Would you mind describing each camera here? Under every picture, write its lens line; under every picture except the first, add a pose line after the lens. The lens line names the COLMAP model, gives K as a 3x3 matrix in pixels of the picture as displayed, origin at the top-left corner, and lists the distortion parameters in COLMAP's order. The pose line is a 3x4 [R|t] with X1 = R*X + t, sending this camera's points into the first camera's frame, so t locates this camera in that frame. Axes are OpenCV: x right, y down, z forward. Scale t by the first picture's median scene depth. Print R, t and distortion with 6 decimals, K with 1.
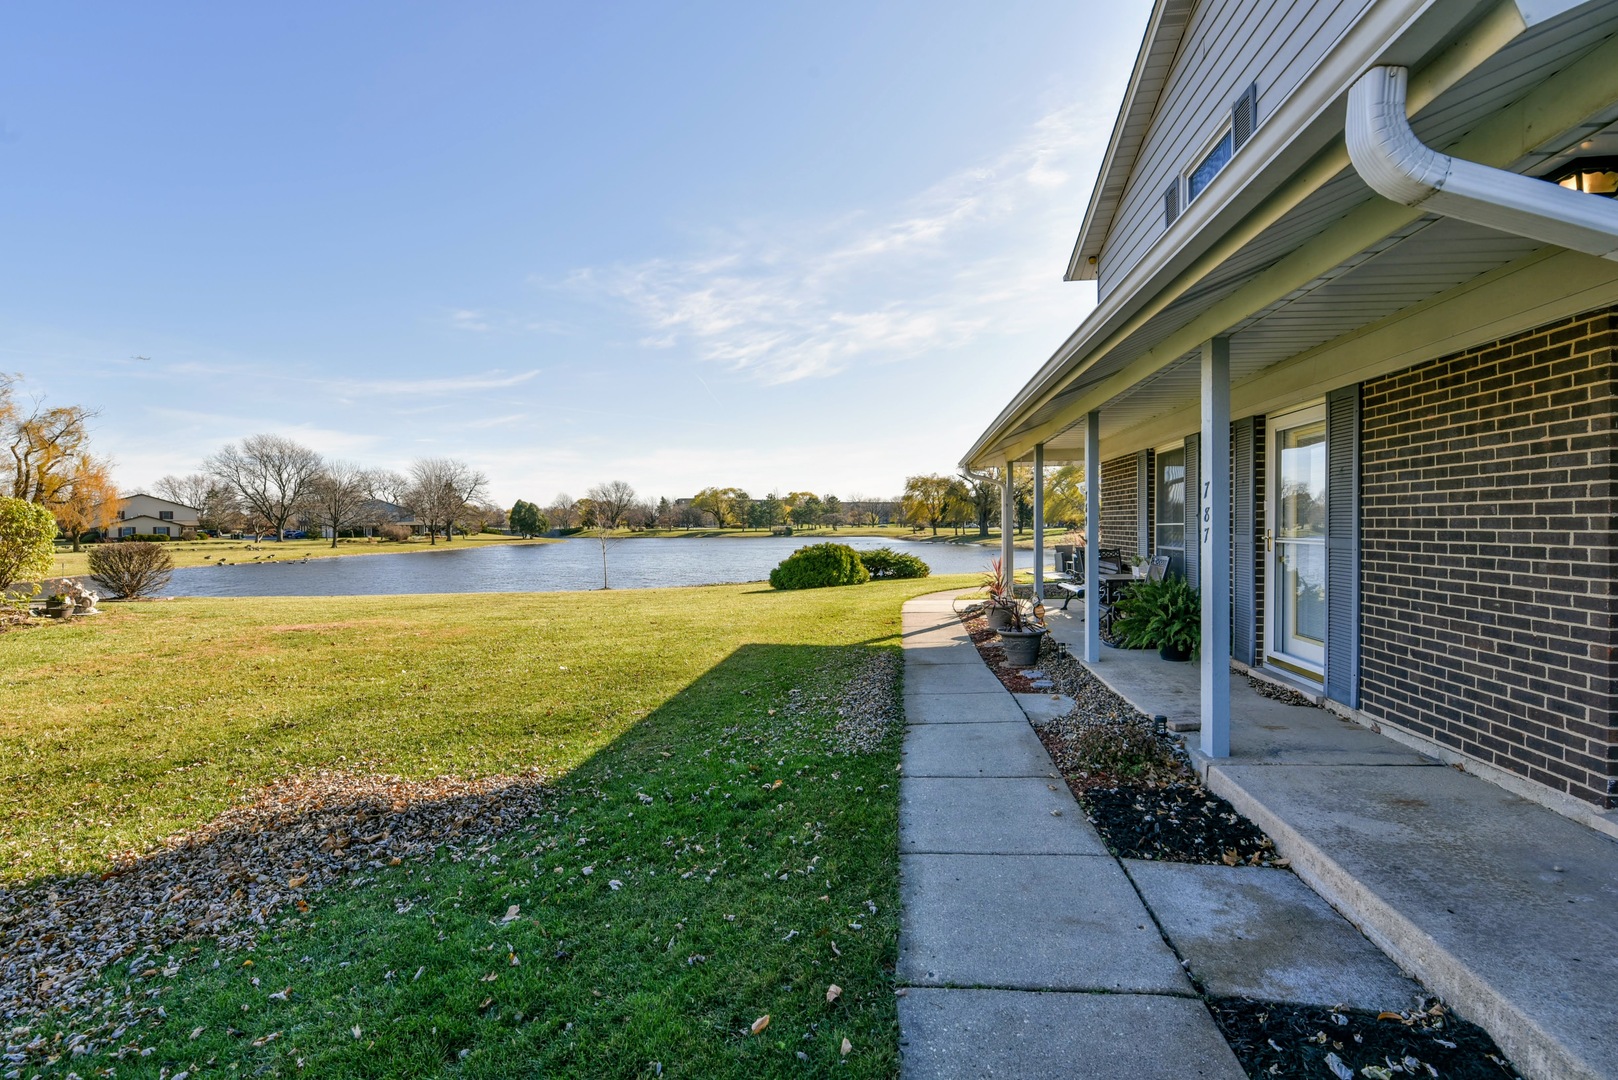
lens RADIAL K [[703.7, 0, 833.0], [0, 703.7, 525.7], [0, 0, 1]] dist [0.007520, -0.010524]
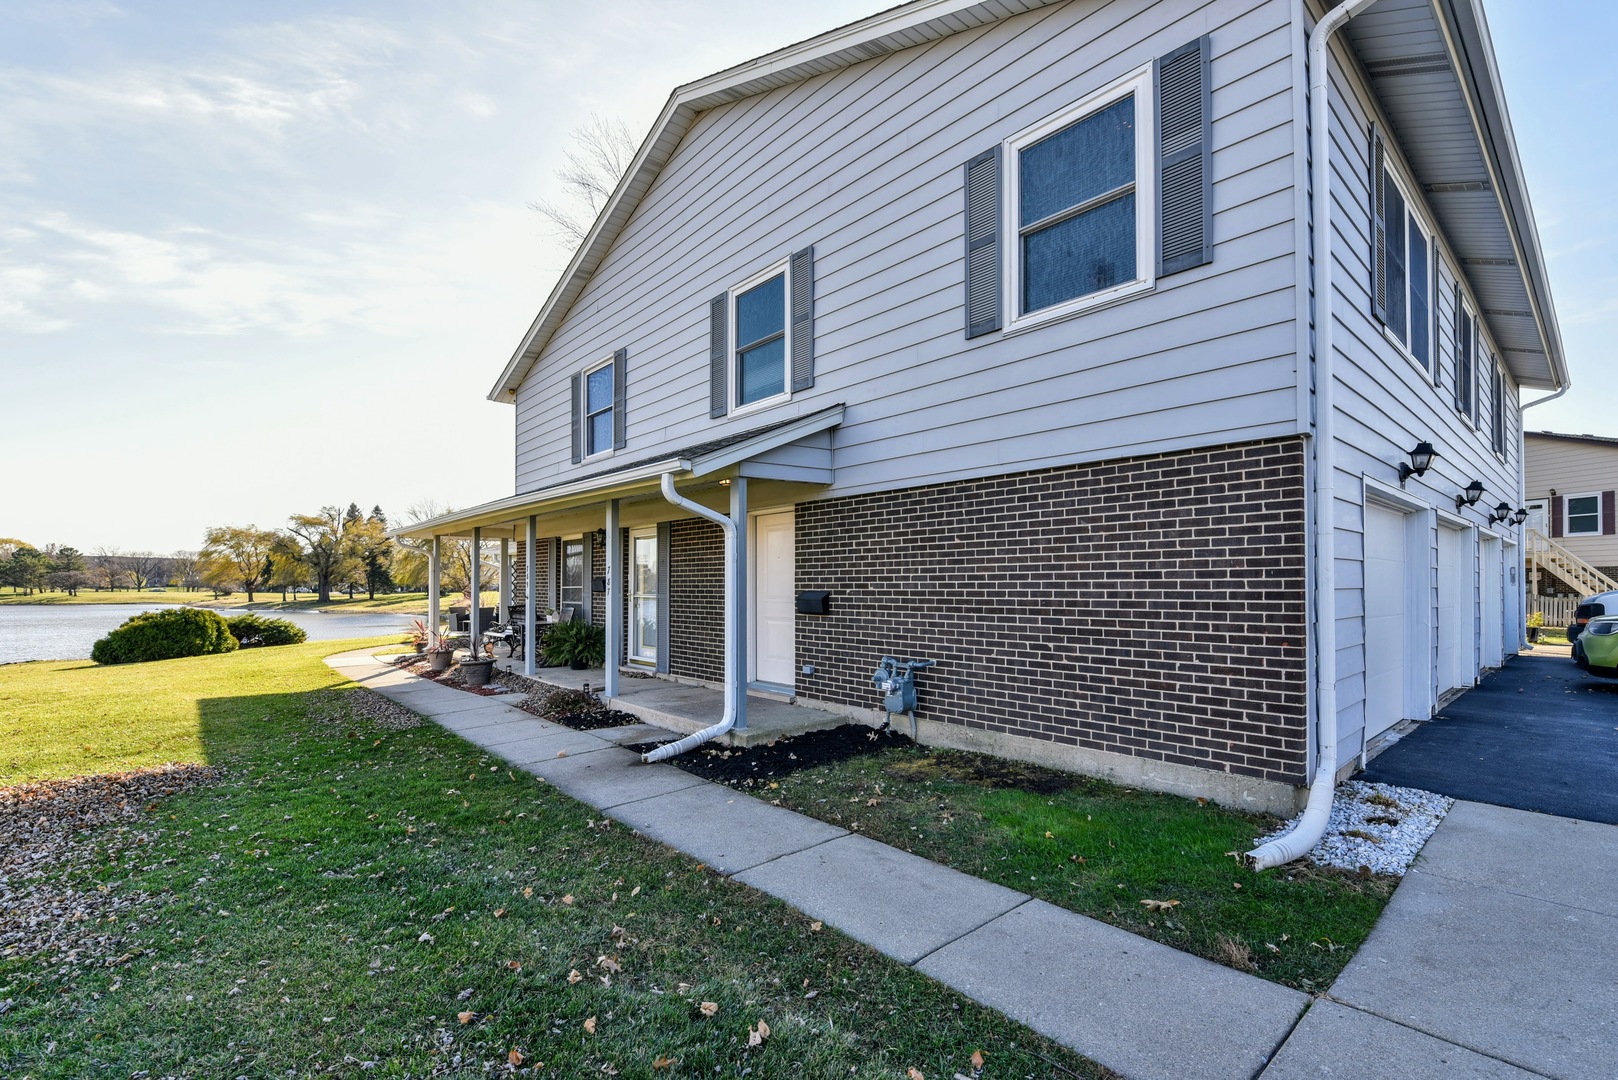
lens RADIAL K [[703.7, 0, 819.5], [0, 703.7, 581.0], [0, 0, 1]] dist [0.007520, -0.010524]
pose [[0.669145, 0.009428, 0.743072, -0.131059], [-0.000311, 0.999923, -0.012406, 0.001717], [-0.743132, 0.008070, 0.669096, -0.187065]]
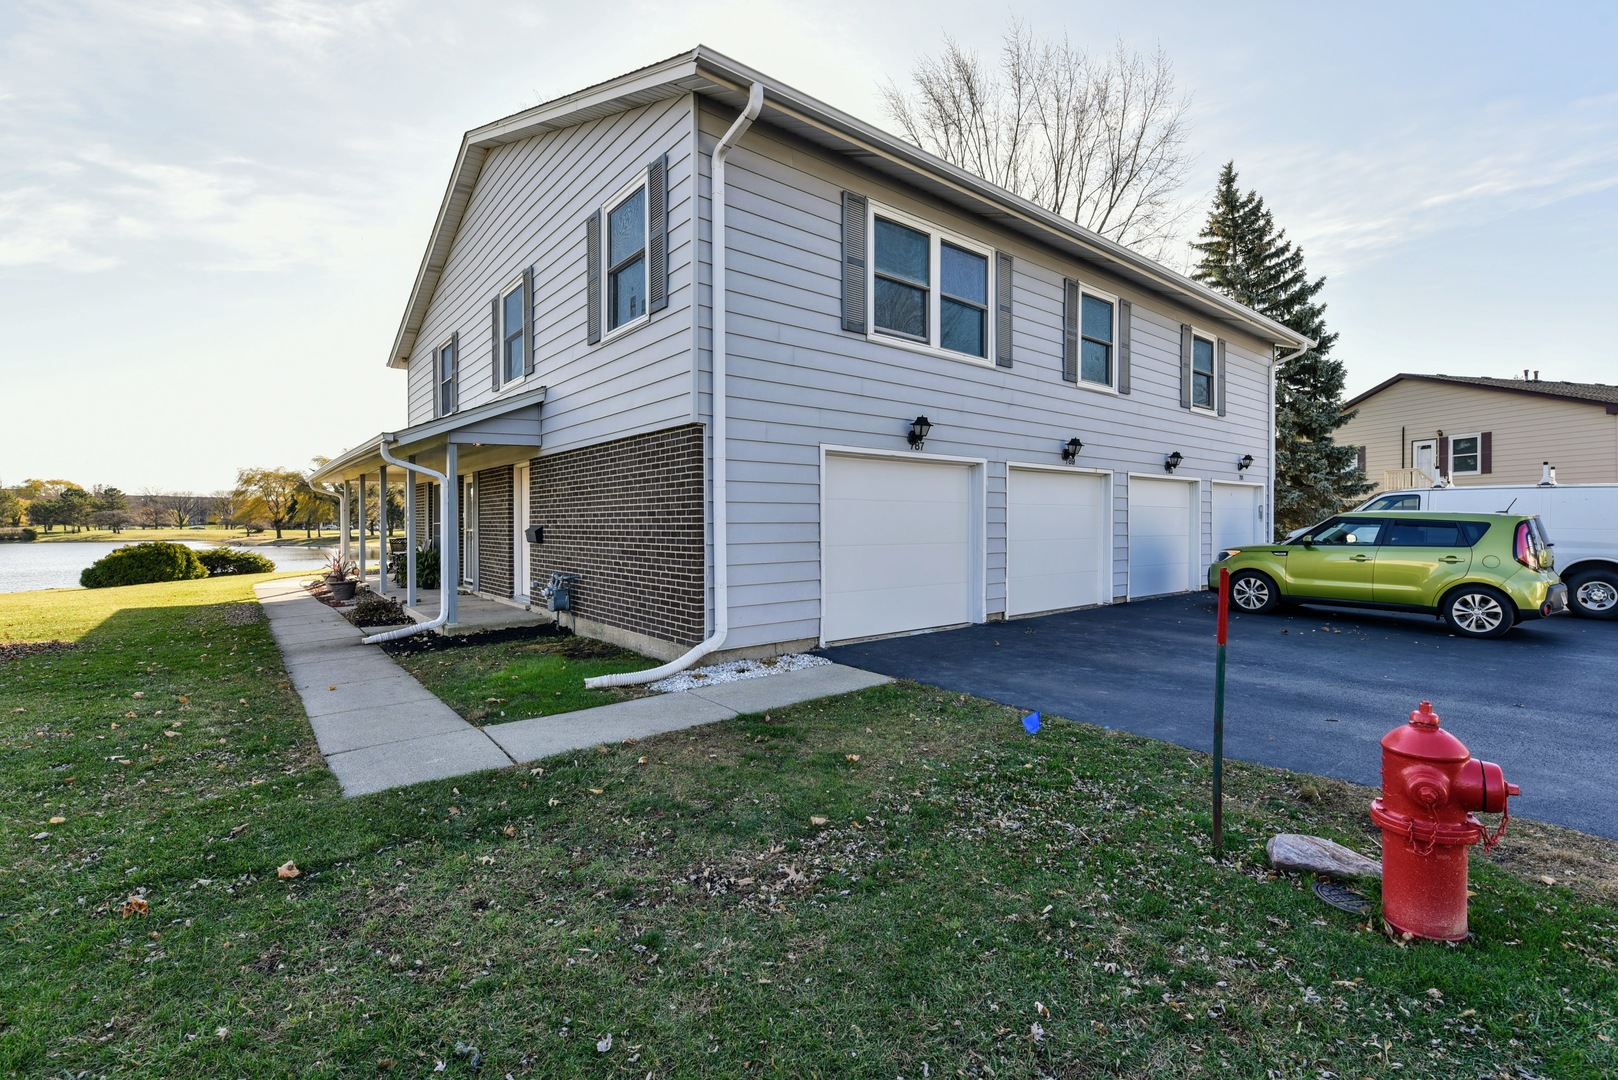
lens RADIAL K [[703.7, 0, 814.6], [0, 703.7, 532.1], [0, 0, 1]] dist [0.007520, -0.010524]
pose [[0.700769, -0.004278, 0.713376, -0.069177], [-0.000213, 0.999981, 0.006206, 0.004086], [-0.713388, -0.004501, 0.700754, -0.442529]]
